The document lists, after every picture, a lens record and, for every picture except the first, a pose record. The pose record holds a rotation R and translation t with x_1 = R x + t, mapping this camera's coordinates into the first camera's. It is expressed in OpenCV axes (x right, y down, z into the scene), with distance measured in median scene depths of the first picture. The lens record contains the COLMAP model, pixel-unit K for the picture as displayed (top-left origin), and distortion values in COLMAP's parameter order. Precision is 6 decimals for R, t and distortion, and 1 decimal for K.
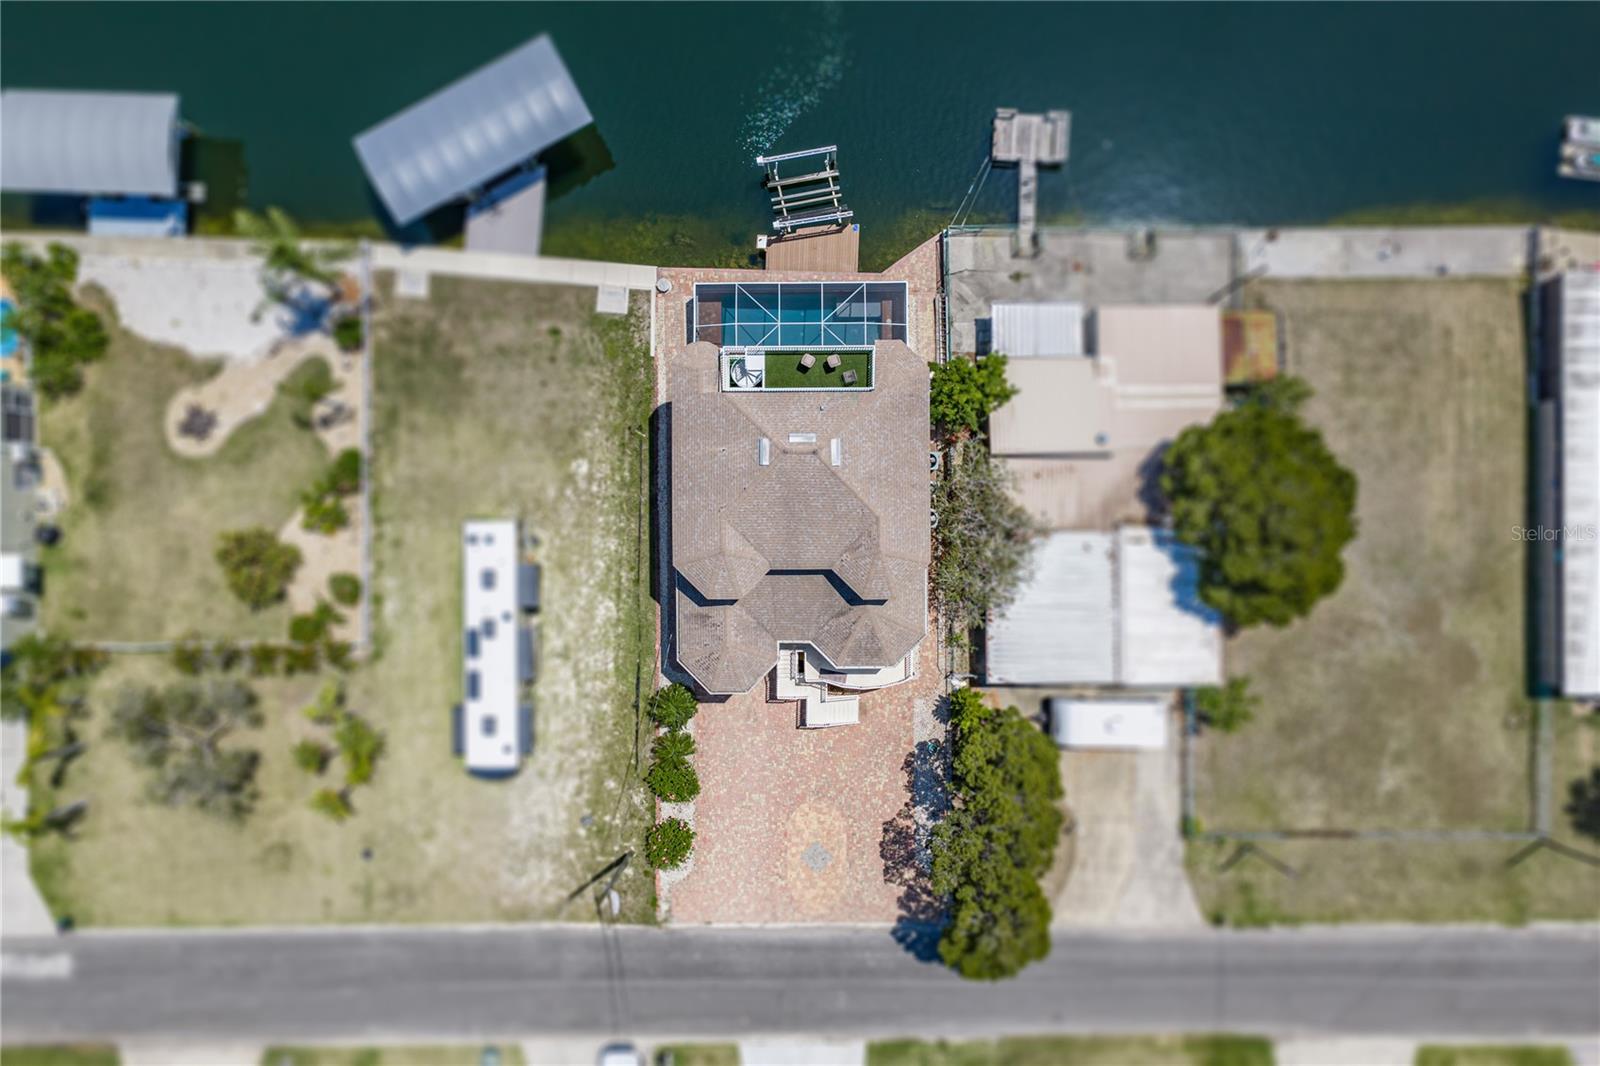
lens RADIAL K [[1320.0, 0, 801.3], [0, 1320.0, 533.2], [0, 0, 1]] dist [0.030575, -0.001537]
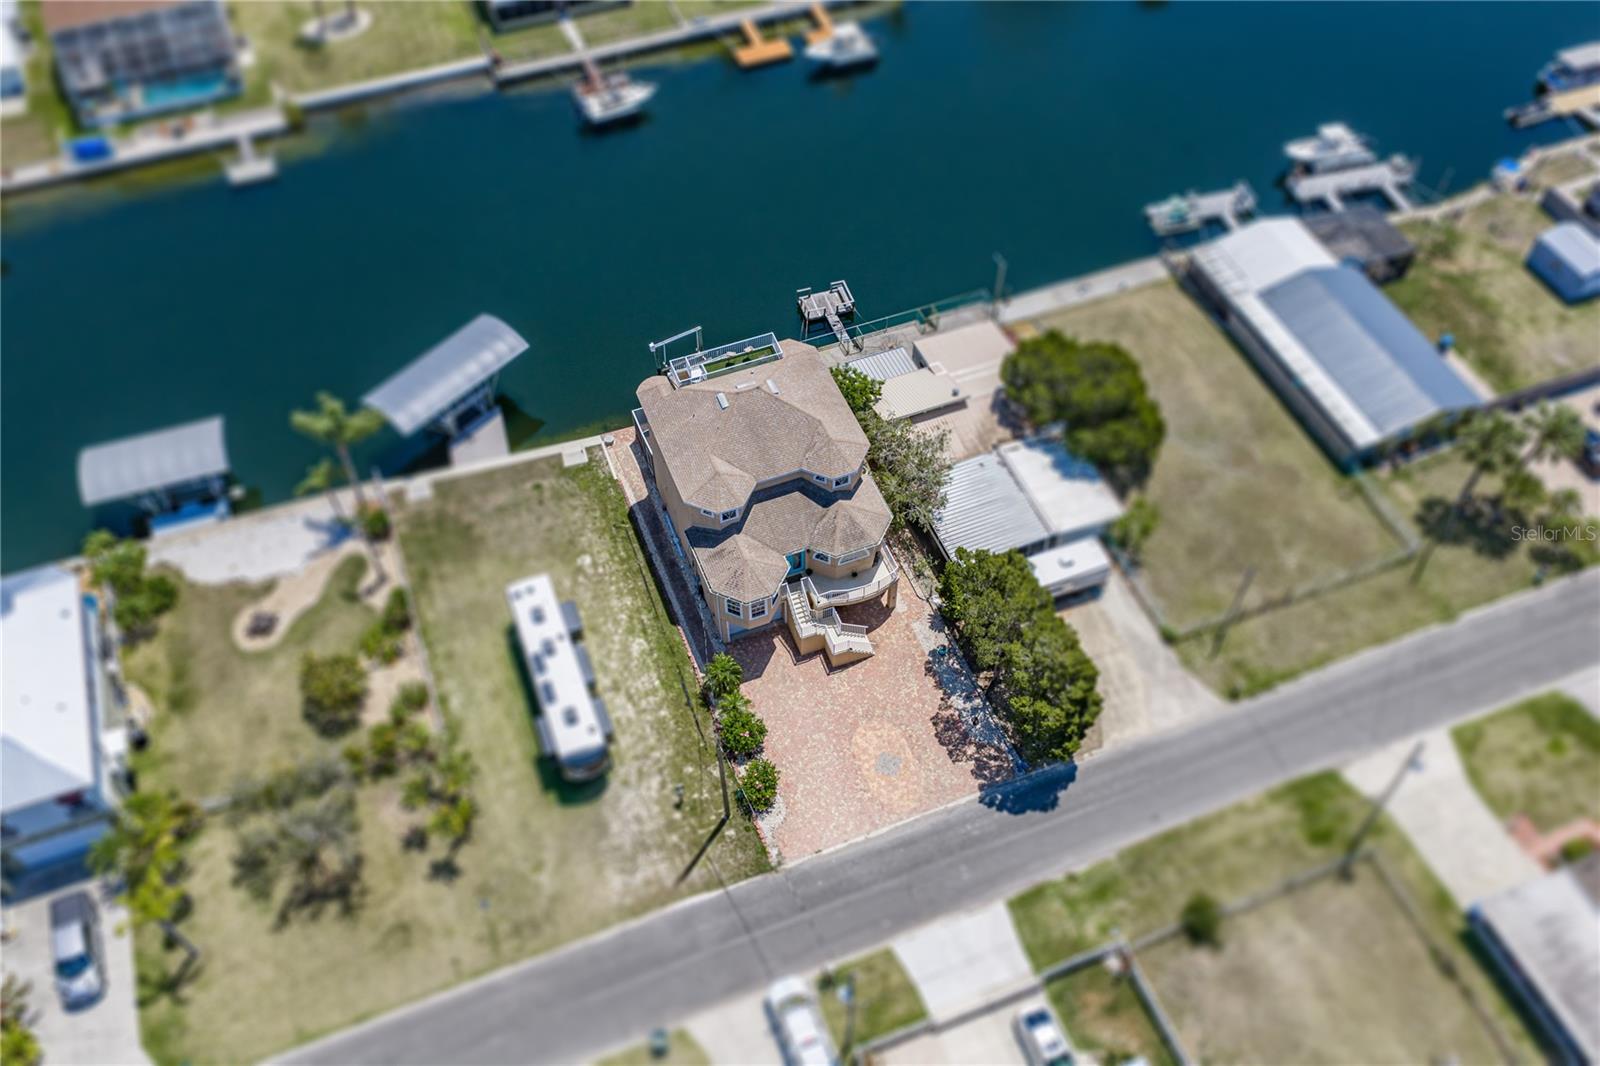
lens RADIAL K [[1320.0, 0, 799.2], [0, 1320.0, 534.2], [0, 0, 1]] dist [0.030575, -0.001537]
pose [[0.933296, -0.284367, 0.219303, -0.243492], [0.359108, 0.738167, -0.571097, 0.703727], [0.000519, 0.611755, 0.791047, 0.015530]]
